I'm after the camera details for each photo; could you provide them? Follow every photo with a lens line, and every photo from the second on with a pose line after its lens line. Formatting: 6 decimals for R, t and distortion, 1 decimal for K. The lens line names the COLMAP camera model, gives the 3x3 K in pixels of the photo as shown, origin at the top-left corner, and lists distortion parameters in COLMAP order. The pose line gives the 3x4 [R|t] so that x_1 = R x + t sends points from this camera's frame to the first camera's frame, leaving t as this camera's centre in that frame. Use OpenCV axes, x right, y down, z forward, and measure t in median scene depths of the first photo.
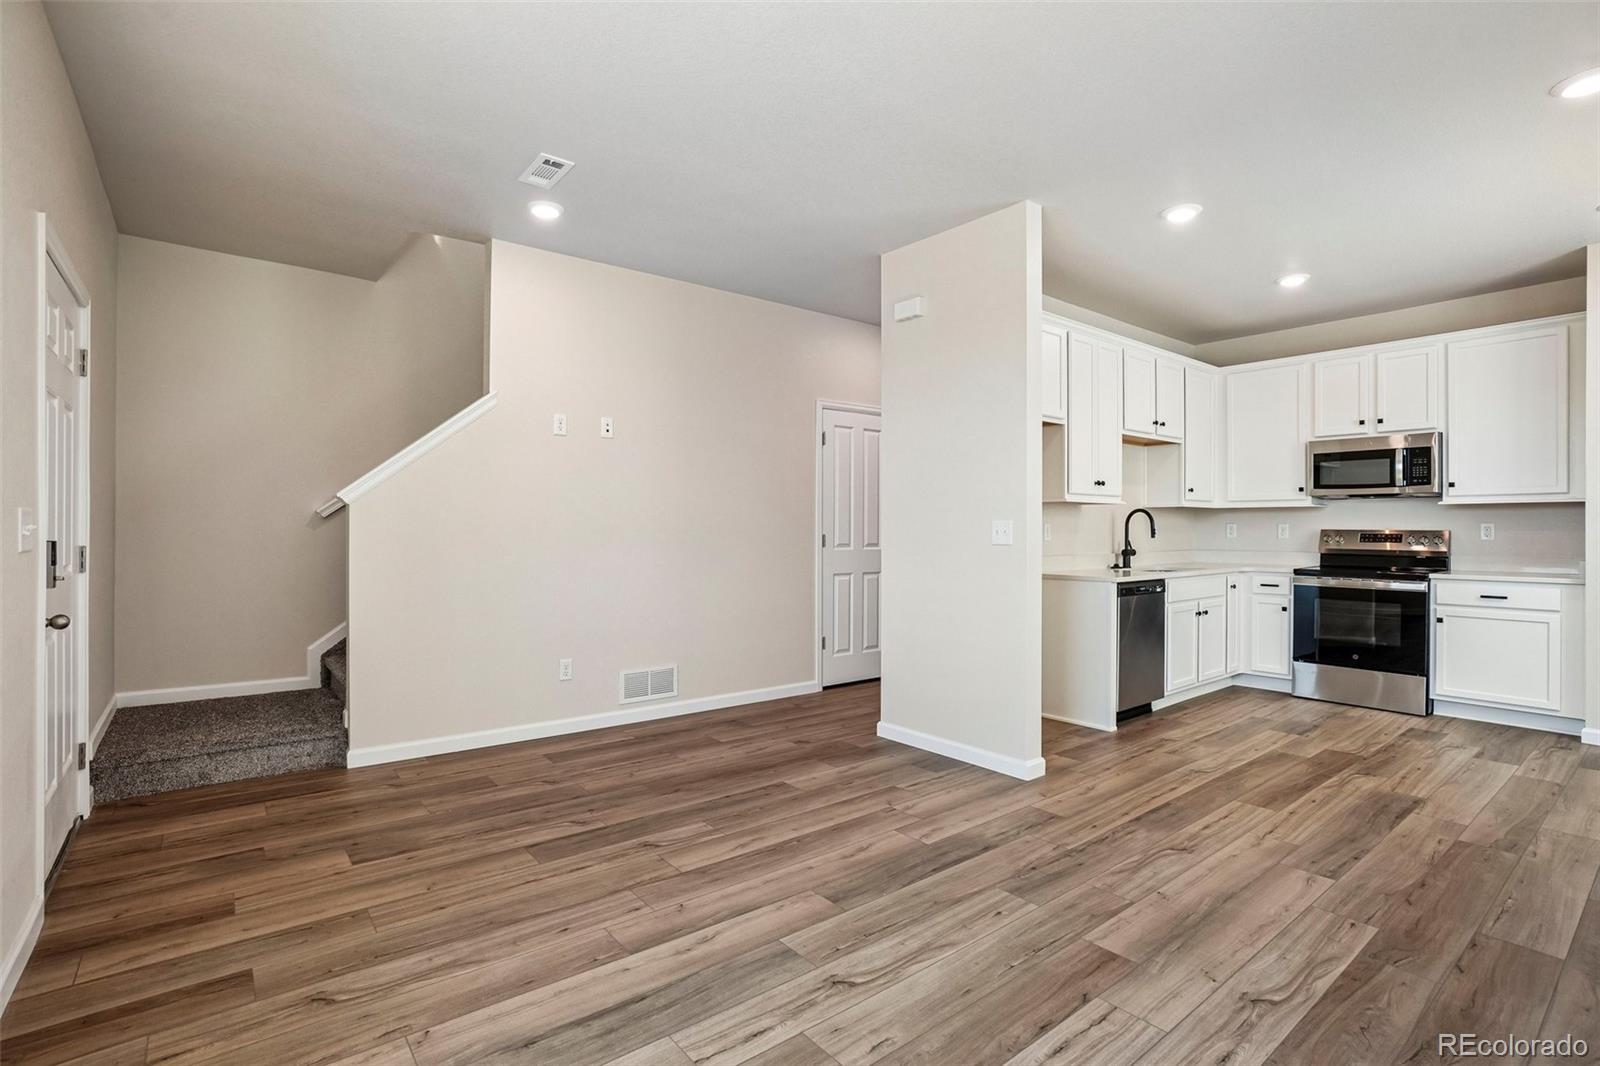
lens RADIAL K [[744.2, 0, 792.6], [0, 744.2, 528.3], [0, 0, 1]] dist [-0.060877, 0.024873]
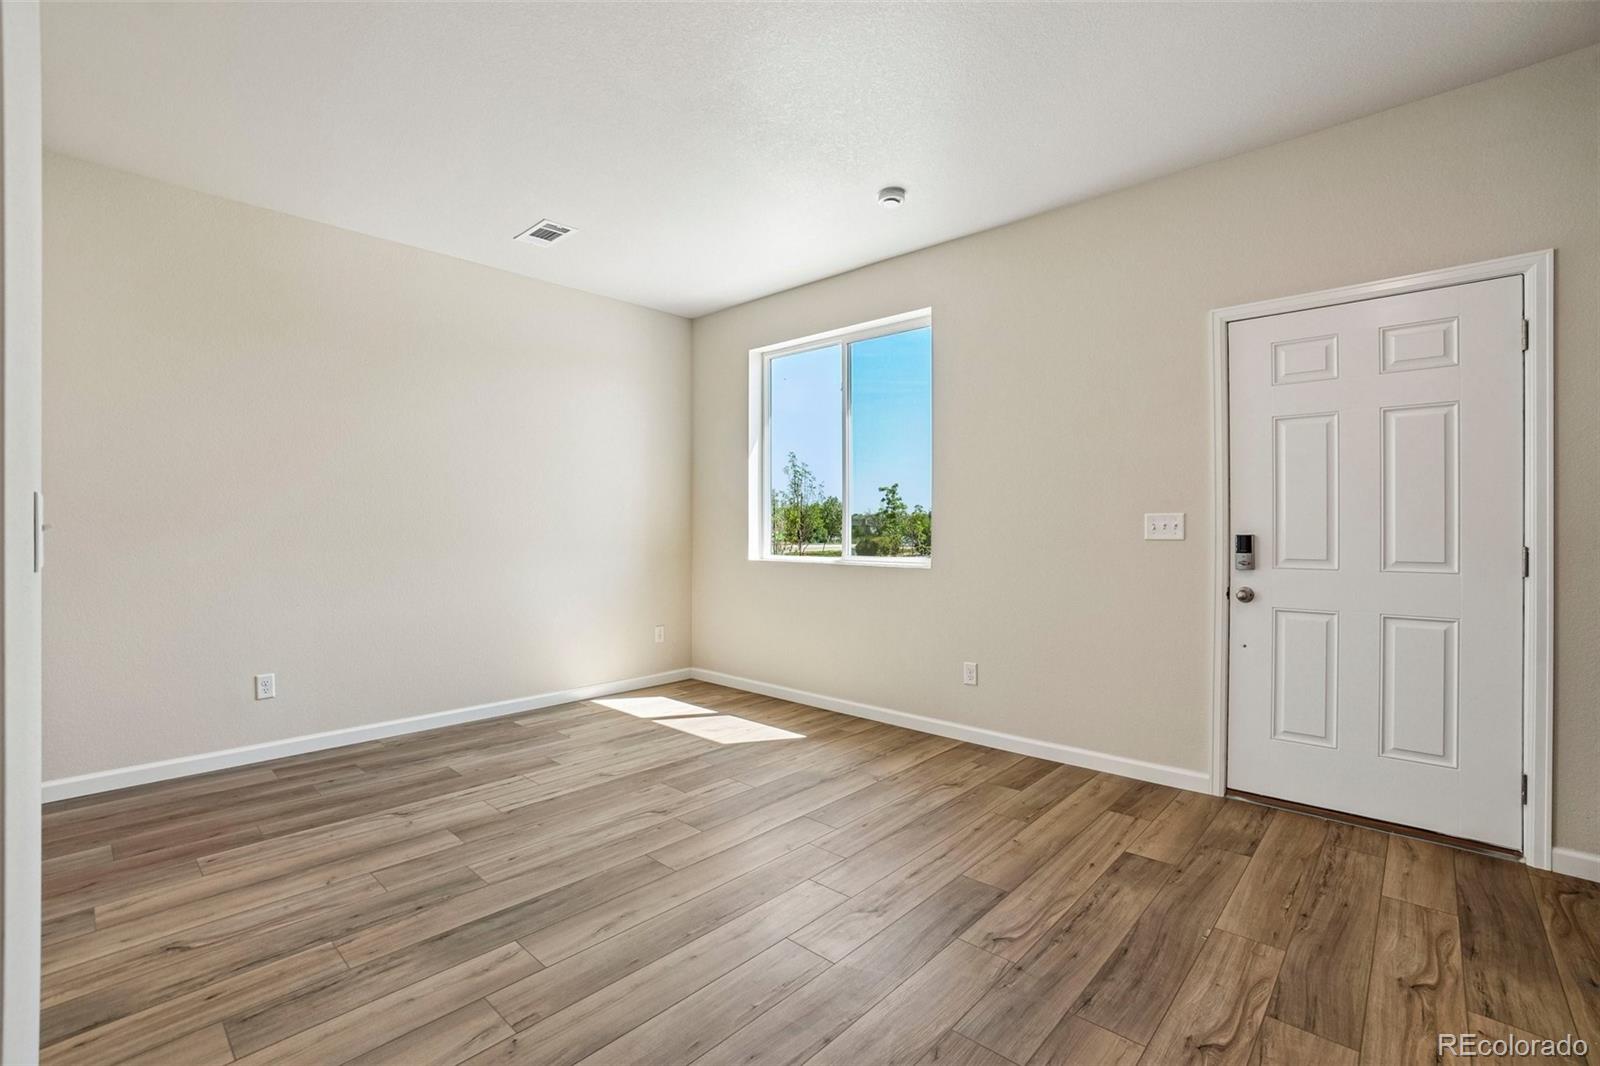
lens RADIAL K [[700.5, 0, 800.0], [0, 700.5, 533.0], [0, 0, 1]] dist [-0.000874, -0.000096]
pose [[-0.985525, -0.000010, -0.169531, 0.060161], [-0.001148, 0.999977, 0.006614, 0.014126], [0.169527, 0.006713, -0.985503, 6.225665]]
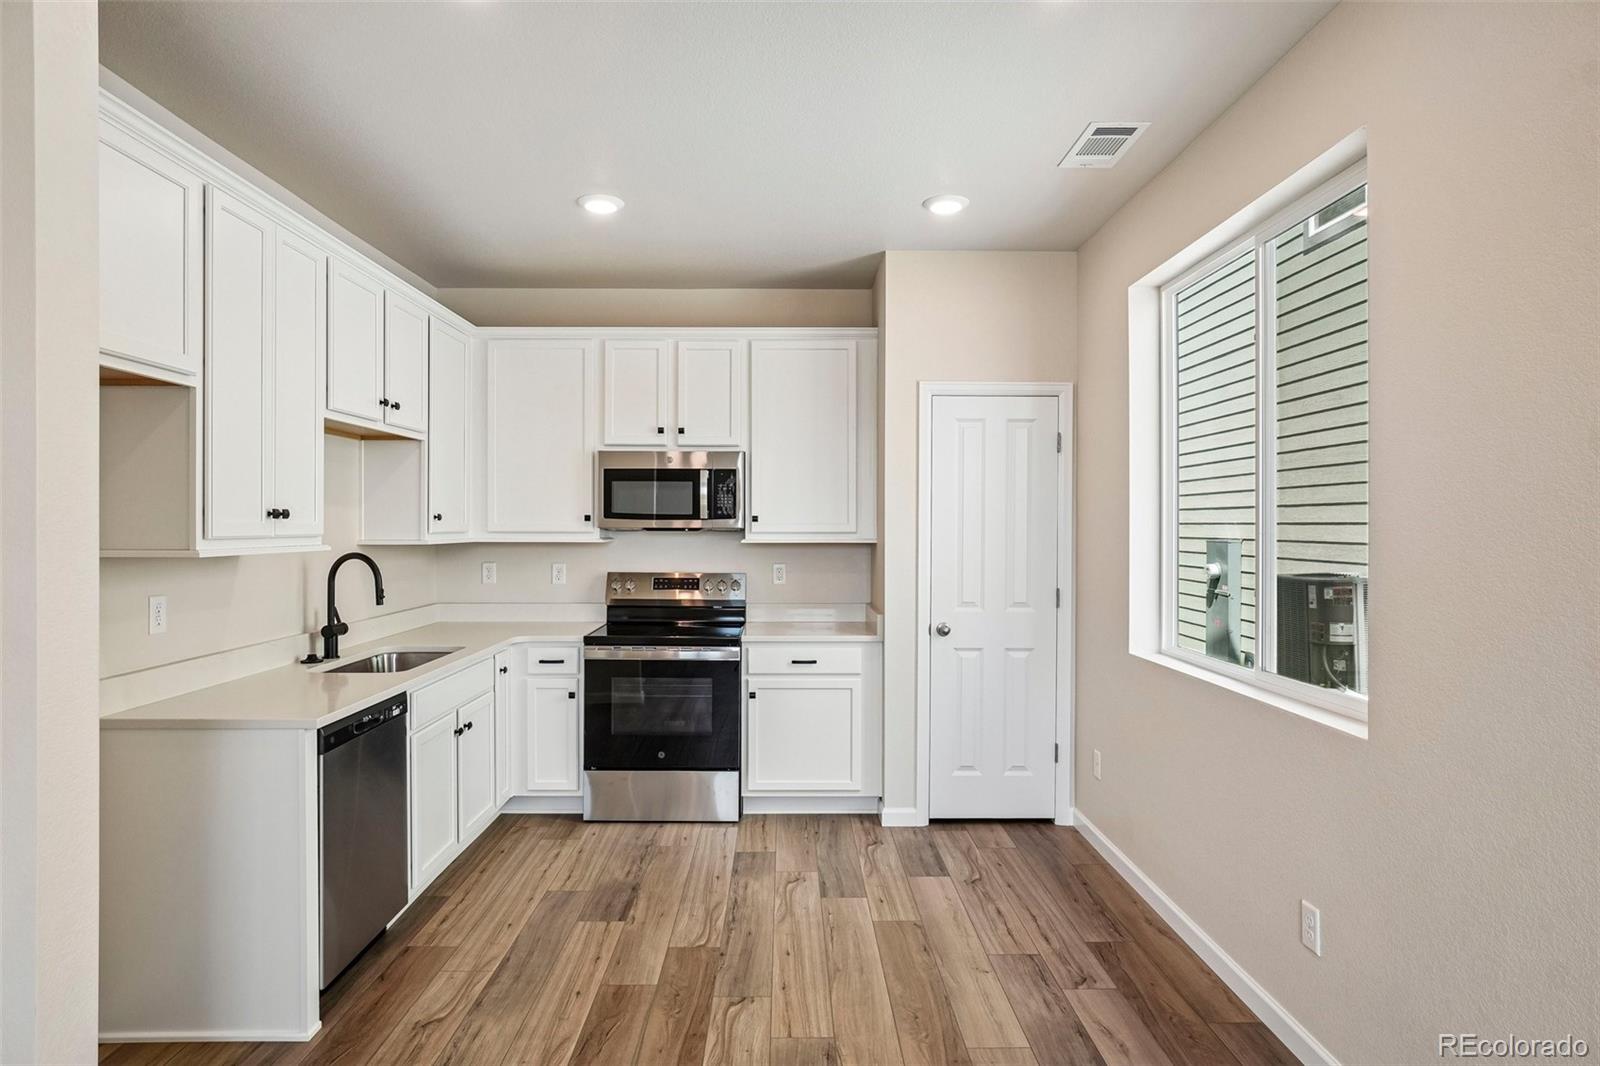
lens RADIAL K [[907.2, 0, 797.9], [0, 907.2, 529.4], [0, 0, 1]] dist [-0.021571, 0.000467]
pose [[0.608915, -0.003008, 0.793230, 0.132632], [0.000983, 0.999995, 0.003038, -0.046734], [-0.793235, -0.001070, 0.608914, 0.314507]]
